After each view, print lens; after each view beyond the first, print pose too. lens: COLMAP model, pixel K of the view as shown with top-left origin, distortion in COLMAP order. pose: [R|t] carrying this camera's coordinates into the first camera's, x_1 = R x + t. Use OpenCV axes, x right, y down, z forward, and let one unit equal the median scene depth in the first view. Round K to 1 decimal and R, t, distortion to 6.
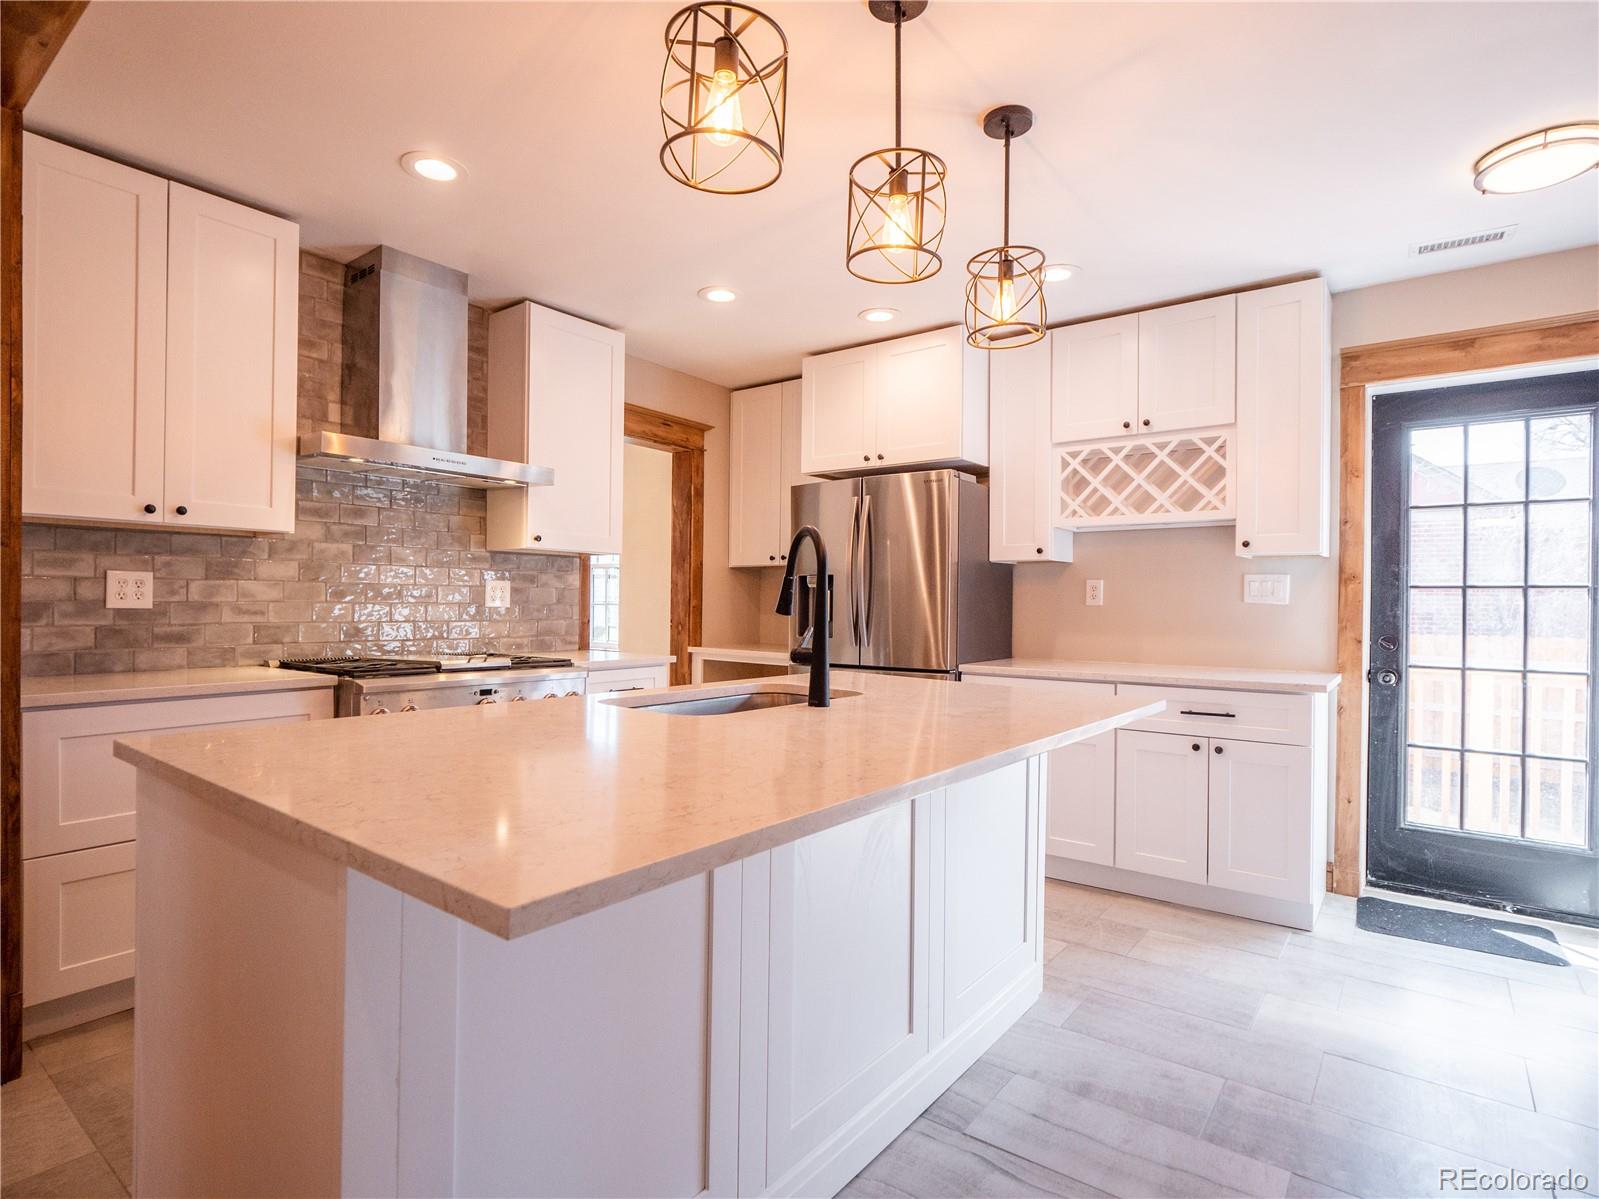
lens RADIAL K [[823.5, 0, 786.3], [0, 823.5, 605.6], [0, 0, 1]] dist [-0.003242, -0.006529]
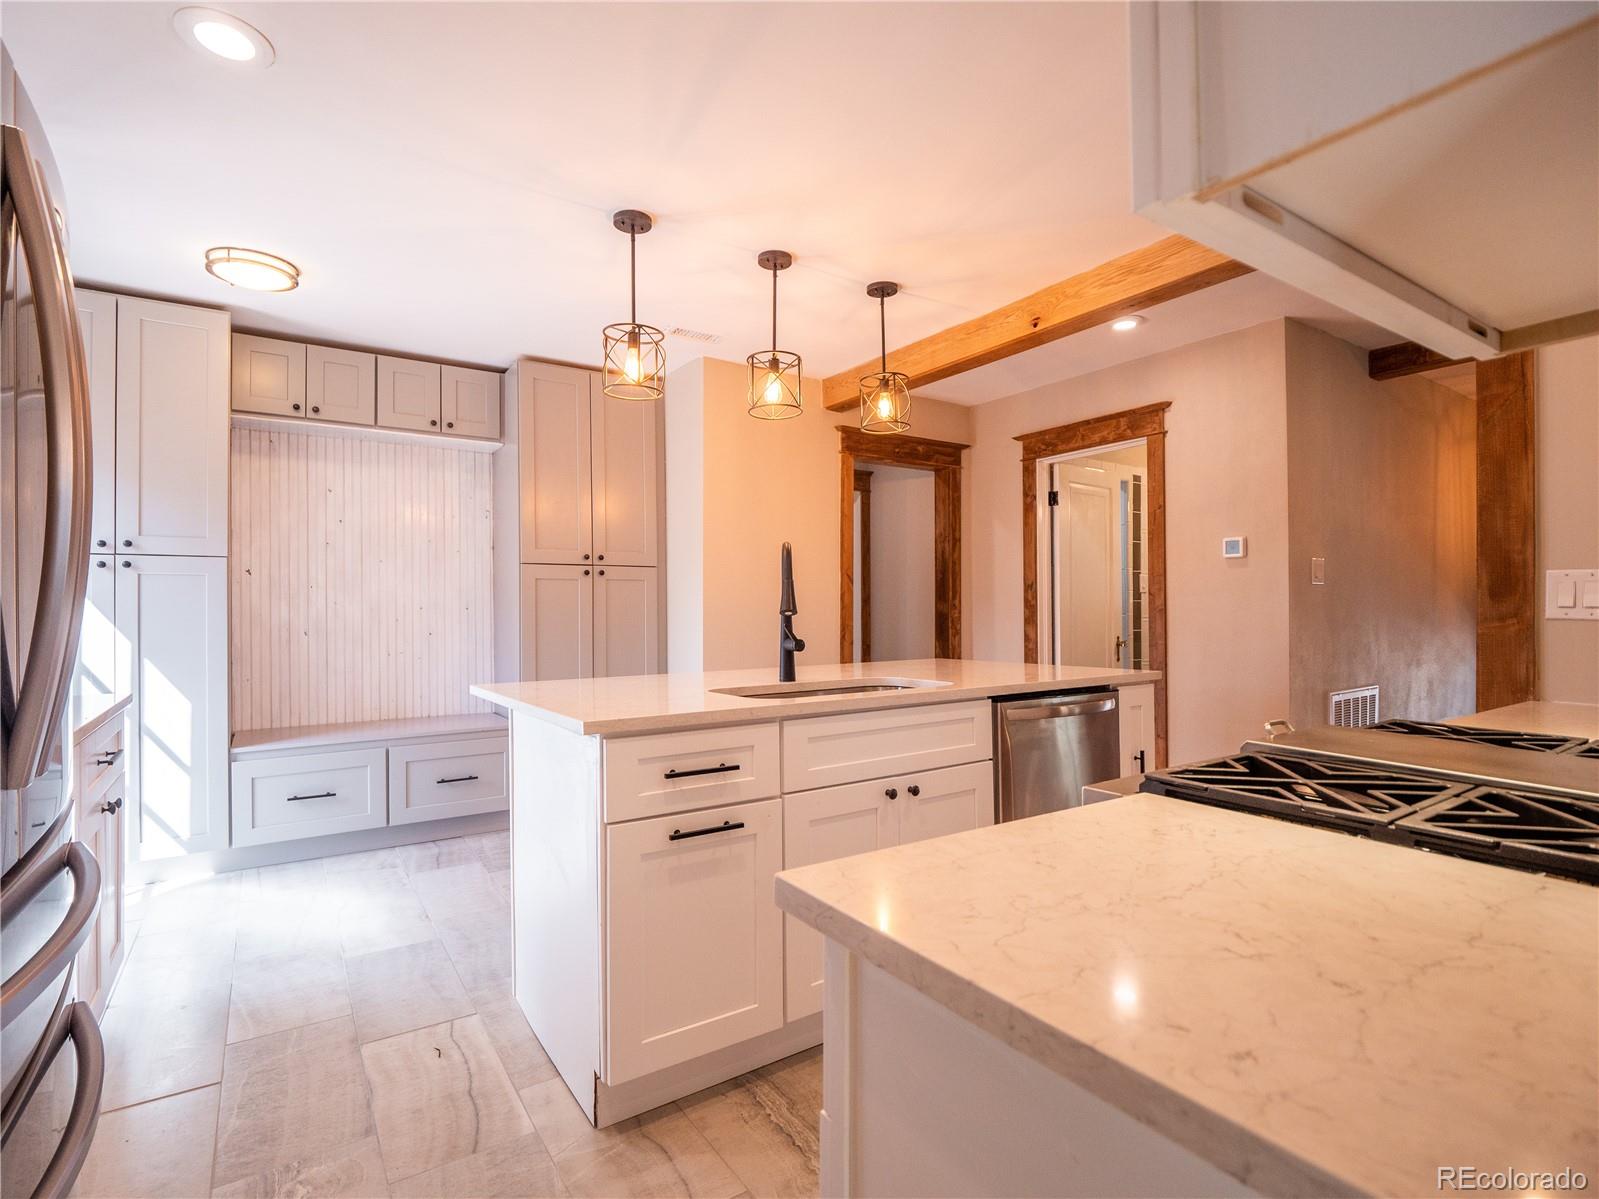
lens RADIAL K [[783.5, 0, 789.4], [0, 783.5, 604.4], [0, 0, 1]] dist [-0.007081, -0.005984]
pose [[-0.948029, -0.008127, 0.318080, -0.219856], [-0.007261, 0.999966, 0.003909, -0.004342], [-0.318101, 0.001396, -0.948056, 1.314412]]
